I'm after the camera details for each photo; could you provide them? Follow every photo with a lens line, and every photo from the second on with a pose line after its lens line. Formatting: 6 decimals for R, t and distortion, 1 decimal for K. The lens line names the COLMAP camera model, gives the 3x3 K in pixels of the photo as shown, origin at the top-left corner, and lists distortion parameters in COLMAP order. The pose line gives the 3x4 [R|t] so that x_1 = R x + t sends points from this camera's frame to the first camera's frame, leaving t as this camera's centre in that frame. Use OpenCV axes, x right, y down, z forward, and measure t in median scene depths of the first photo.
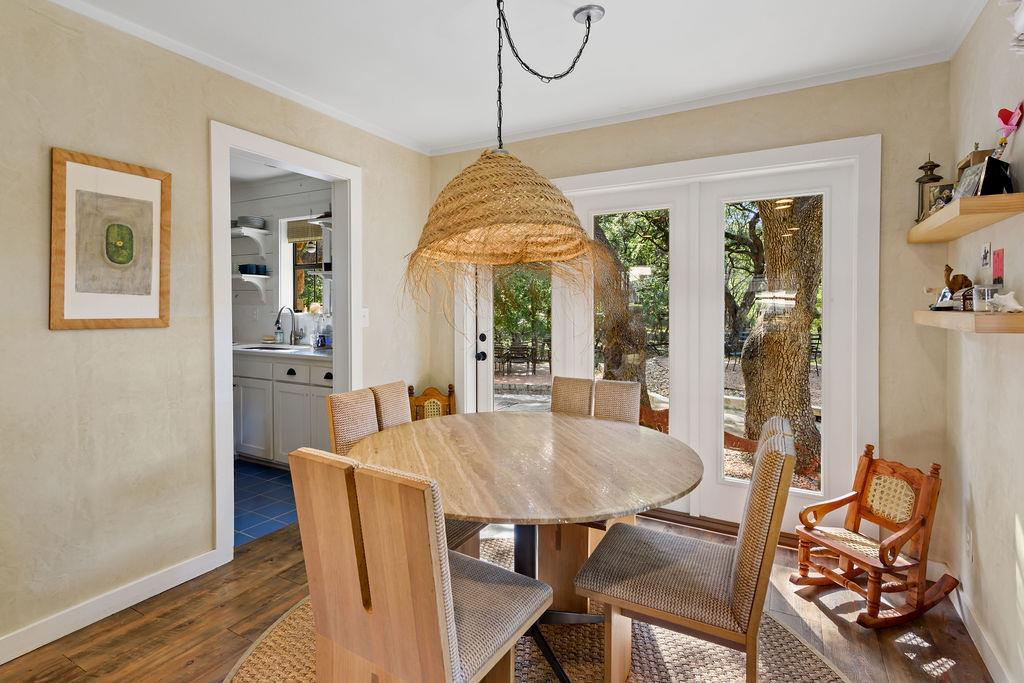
lens RADIAL K [[509.0, 0, 503.2], [0, 509.0, 308.9], [0, 0, 1]] dist [0.002941, -0.000472]
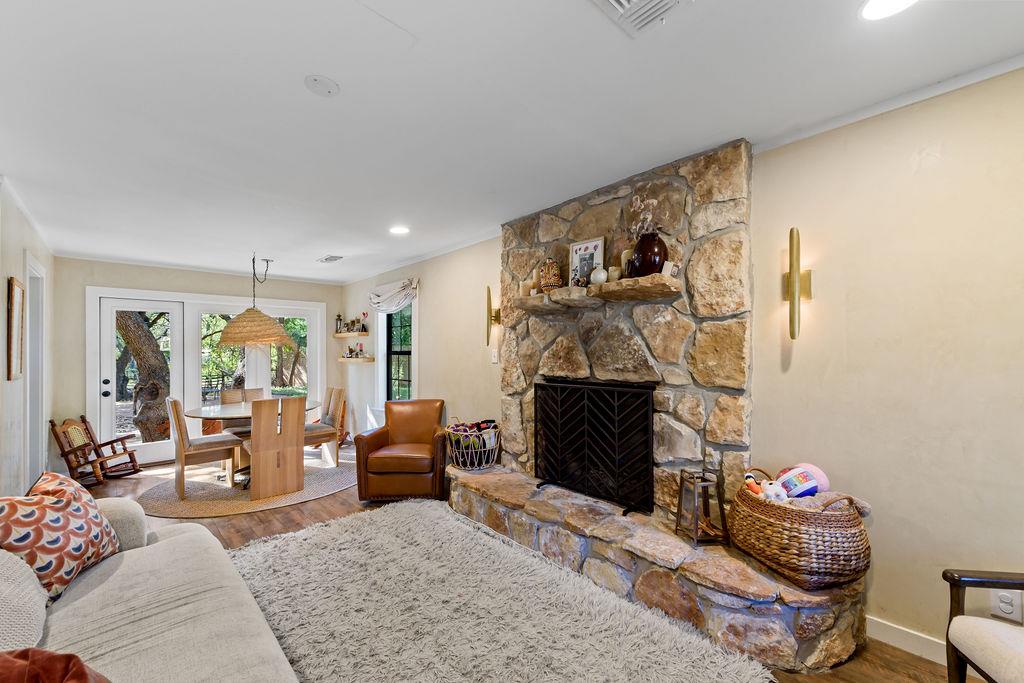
lens RADIAL K [[398.9, 0, 509.0], [0, 398.9, 347.6], [0, 0, 1]] dist [0.012126, -0.000533]
pose [[0.281360, 0.002502, 0.959599, -1.489820], [0.021520, 0.999729, -0.008917, -0.018324], [-0.959361, 0.023160, 0.281230, -0.887272]]
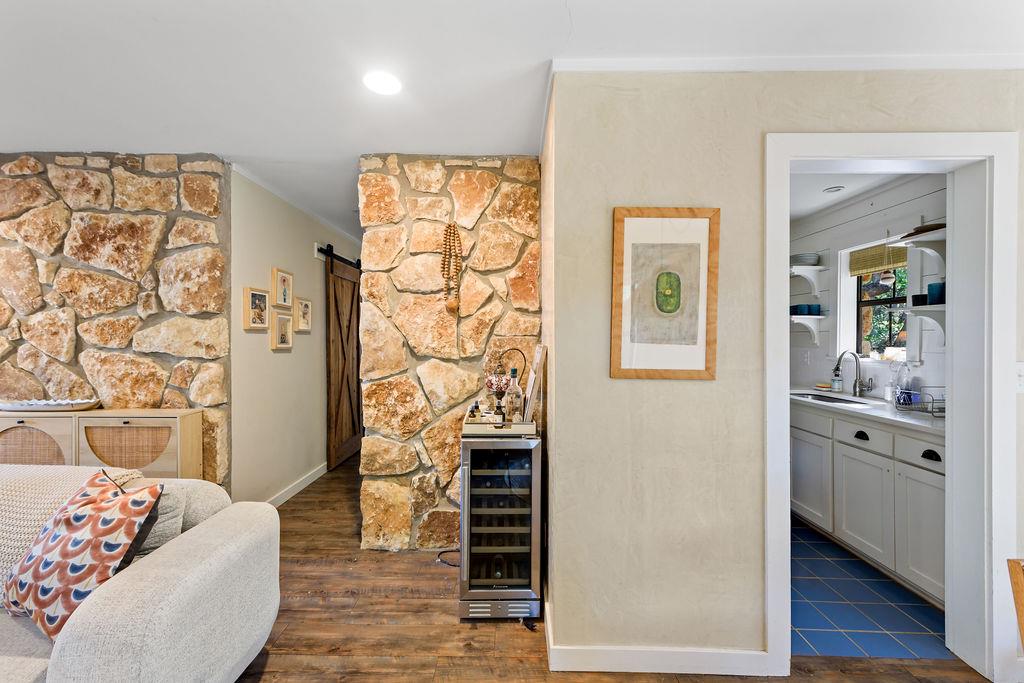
lens RADIAL K [[408.0, 0, 508.0], [0, 408.0, 337.8], [0, 0, 1]] dist [0.013654, -0.003948]
pose [[0.487401, 0.001923, -0.873176, -0.208534], [-0.013913, 0.999888, -0.005565, -0.030705], [0.873067, 0.014861, 0.487373, 0.335341]]
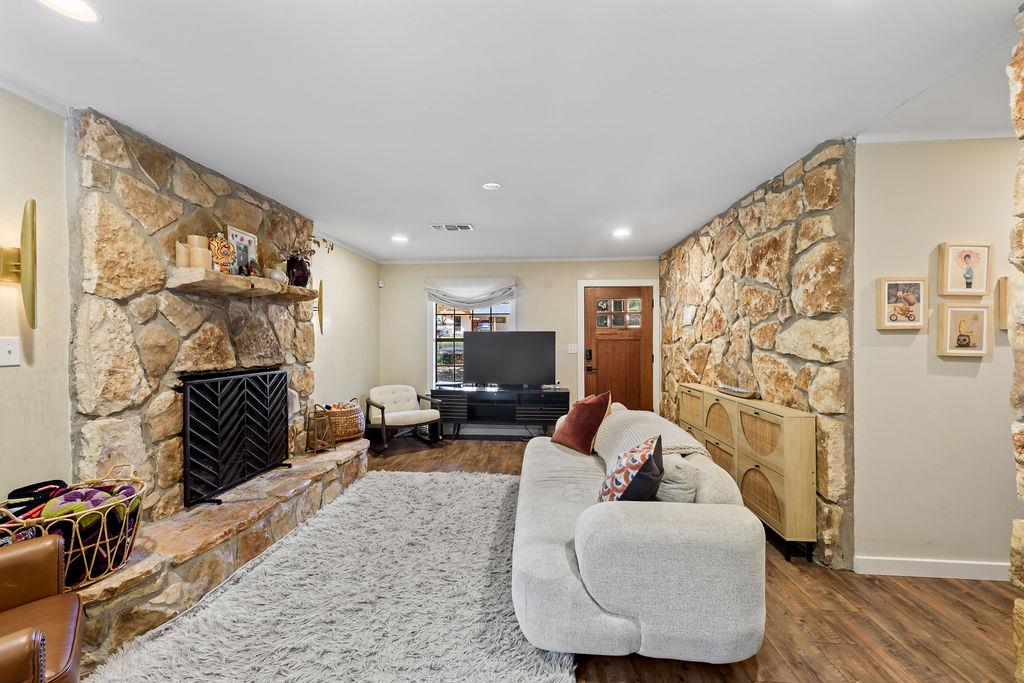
lens RADIAL K [[407.8, 0, 509.1], [0, 407.8, 344.6], [0, 0, 1]] dist [0.009557, -0.000196]
pose [[-0.902335, 0.004830, -0.431008, -0.417670], [-0.005034, 0.999751, 0.021743, -0.032372], [0.431005, 0.021789, -0.902086, 0.774261]]
